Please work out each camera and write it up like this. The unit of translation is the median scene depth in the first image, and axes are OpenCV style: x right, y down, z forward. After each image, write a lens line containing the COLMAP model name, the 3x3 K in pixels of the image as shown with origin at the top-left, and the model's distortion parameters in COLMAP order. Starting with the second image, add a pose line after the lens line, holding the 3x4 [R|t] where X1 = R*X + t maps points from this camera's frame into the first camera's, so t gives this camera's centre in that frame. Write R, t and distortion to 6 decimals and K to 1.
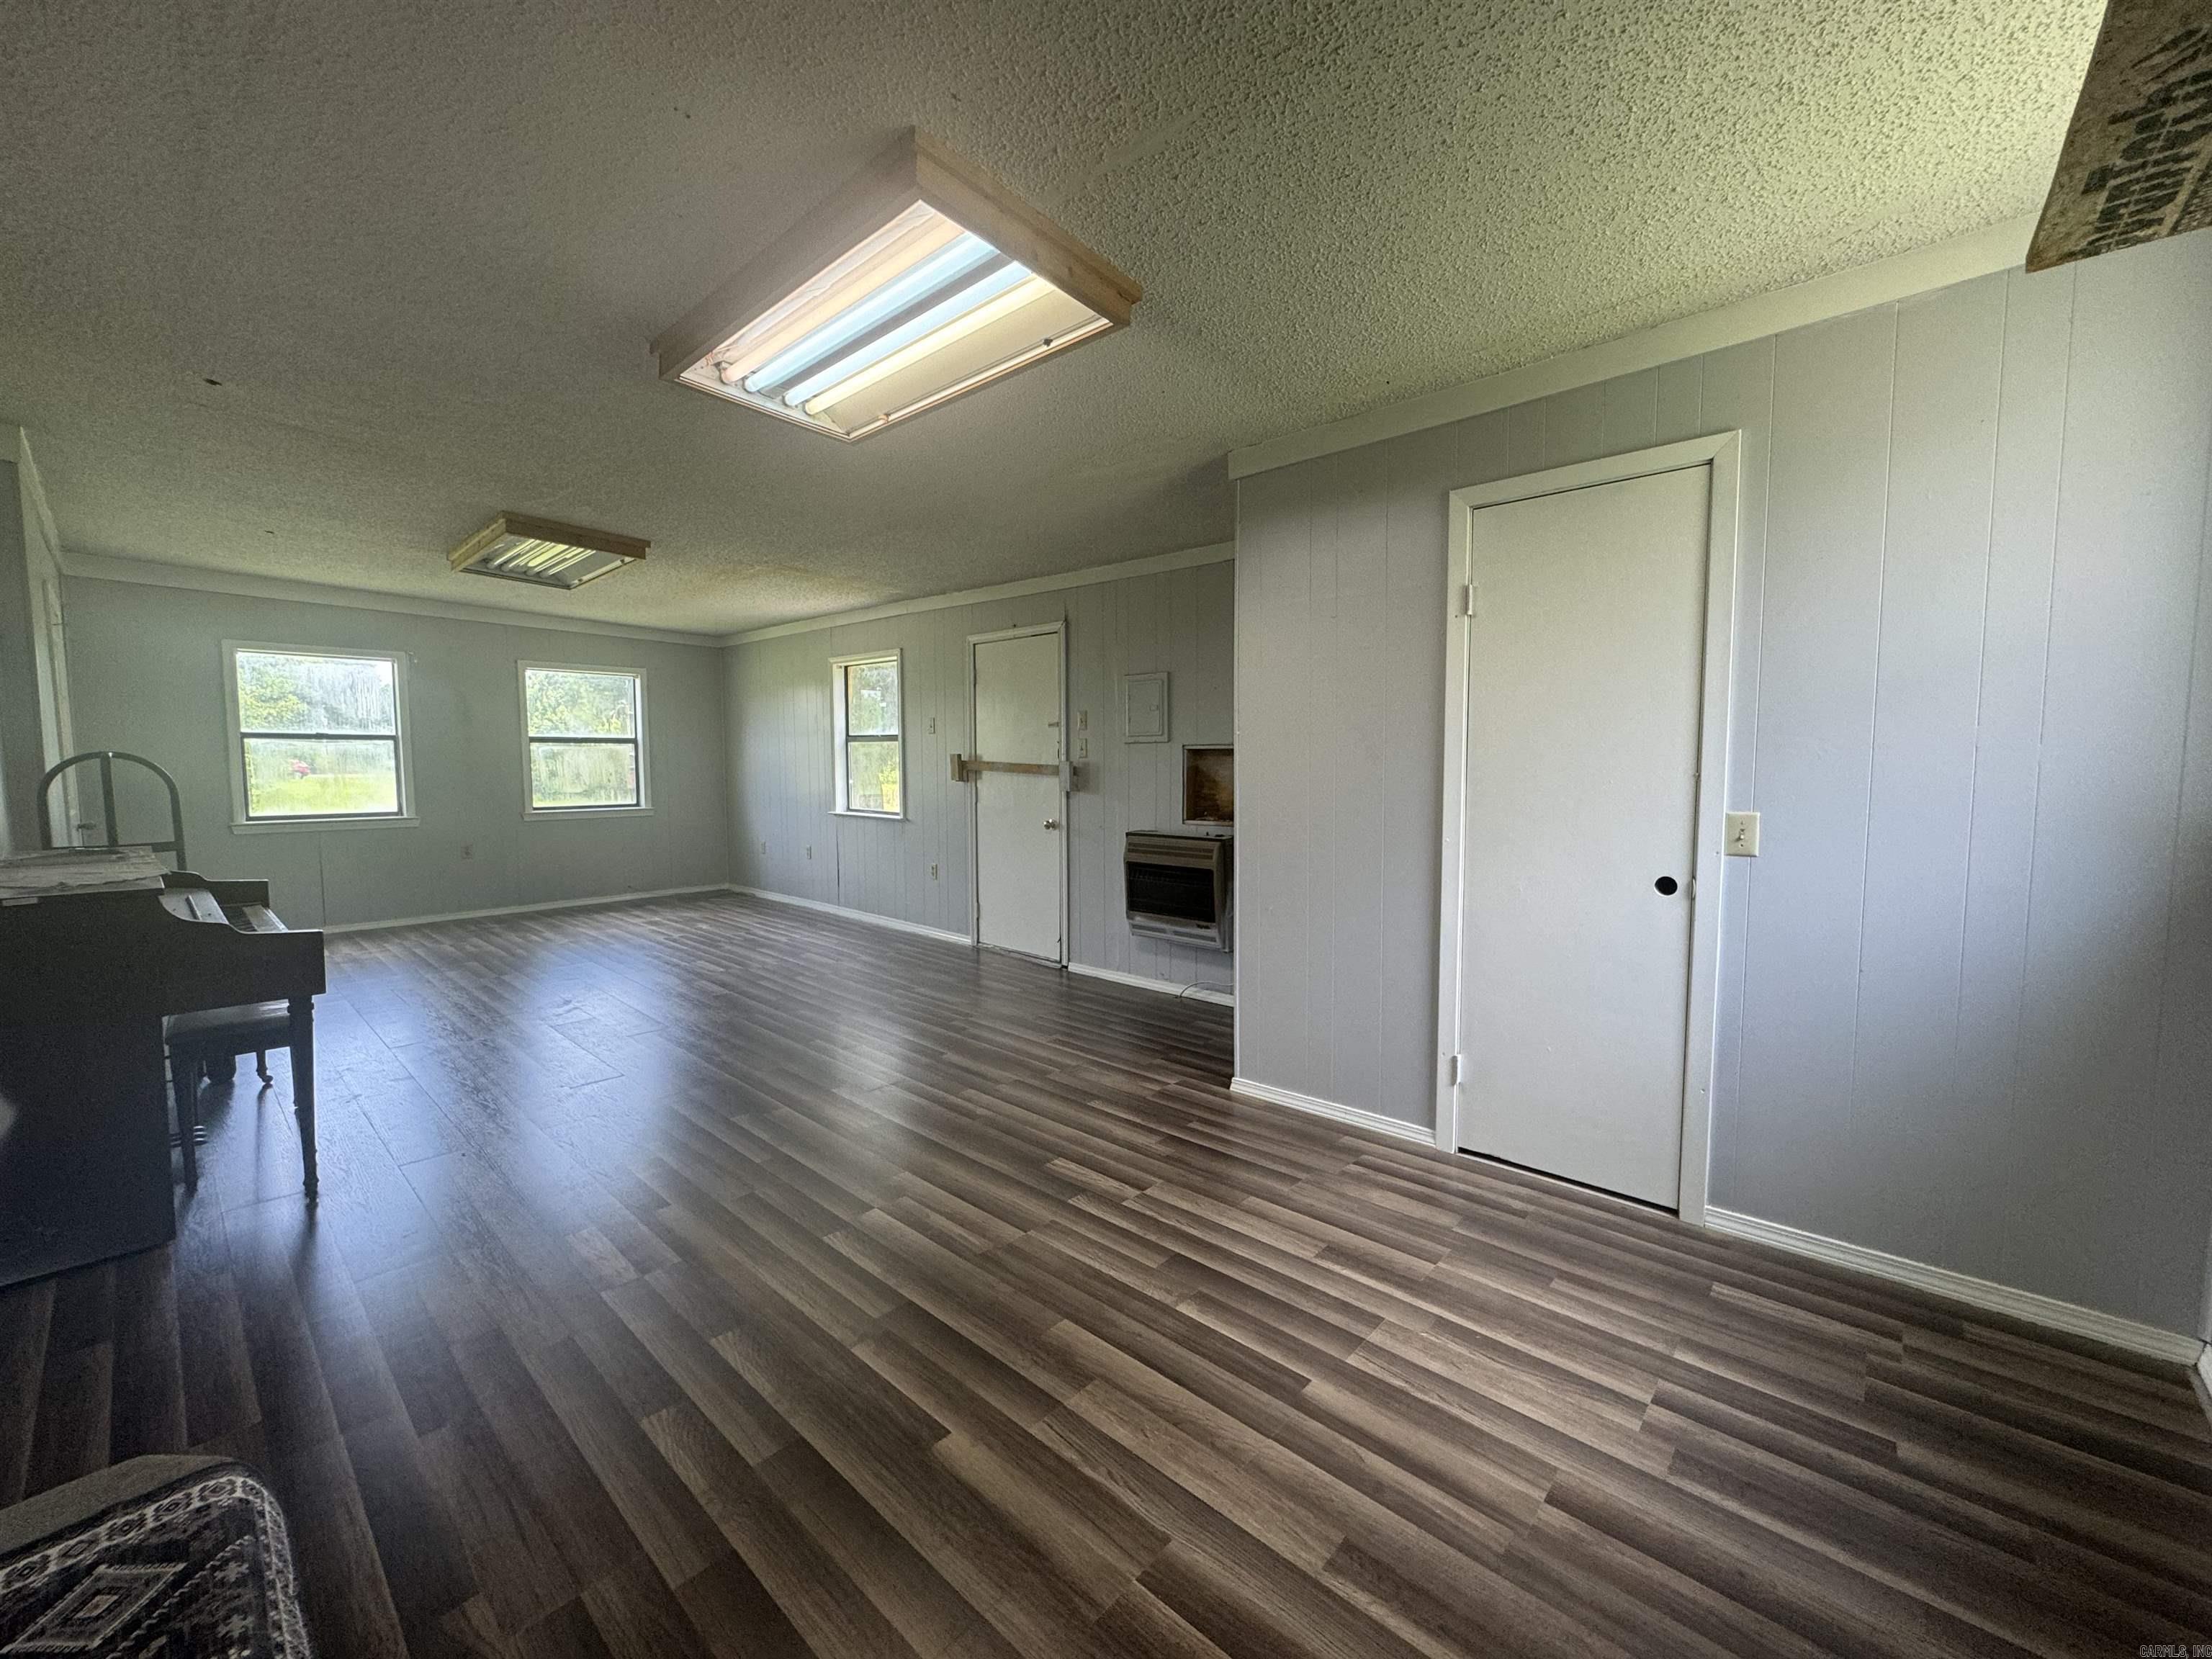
lens RADIAL K [[879.8, 0, 1113.4], [0, 879.8, 822.4], [0, 0, 1]] dist [-0.001132, -0.000709]
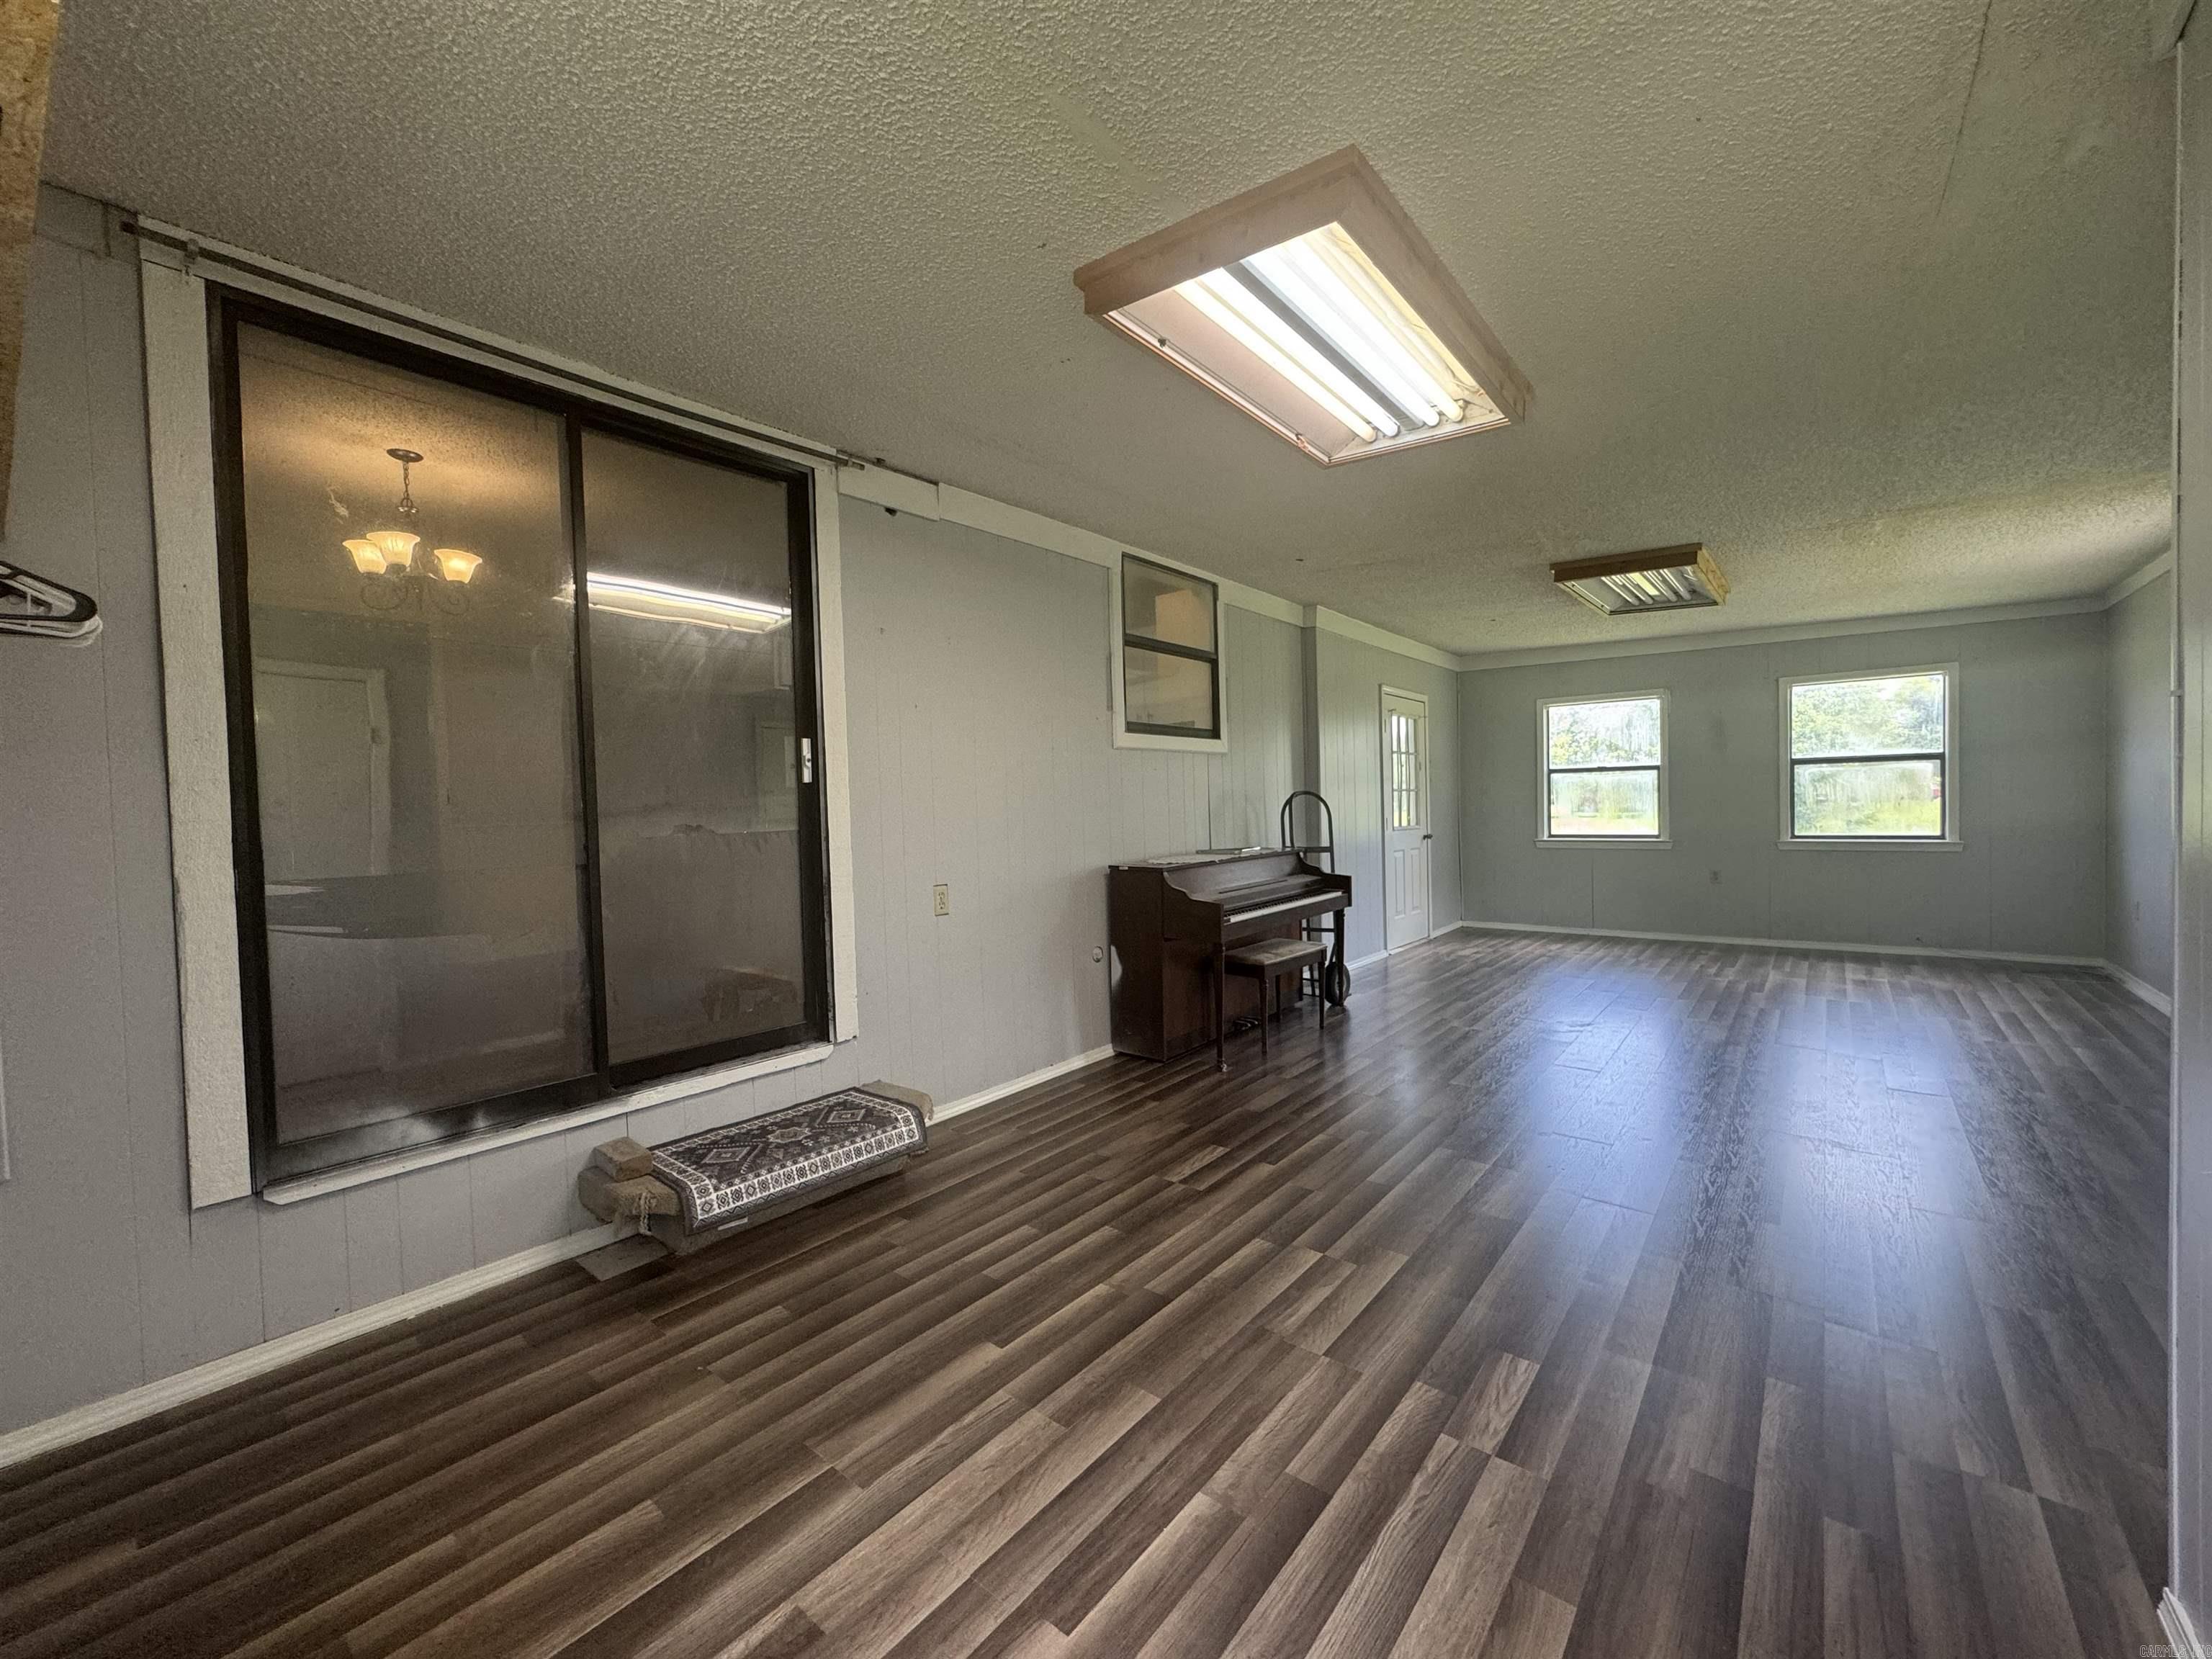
lens RADIAL K [[879.8, 0, 1108.0], [0, 879.8, 834.5], [0, 0, 1]] dist [-0.001132, -0.000709]
pose [[0.050261, 0.034328, -0.998146, 0.752734], [-0.044140, 0.998509, 0.032117, -0.050993], [0.997760, 0.042444, 0.051702, 0.772701]]
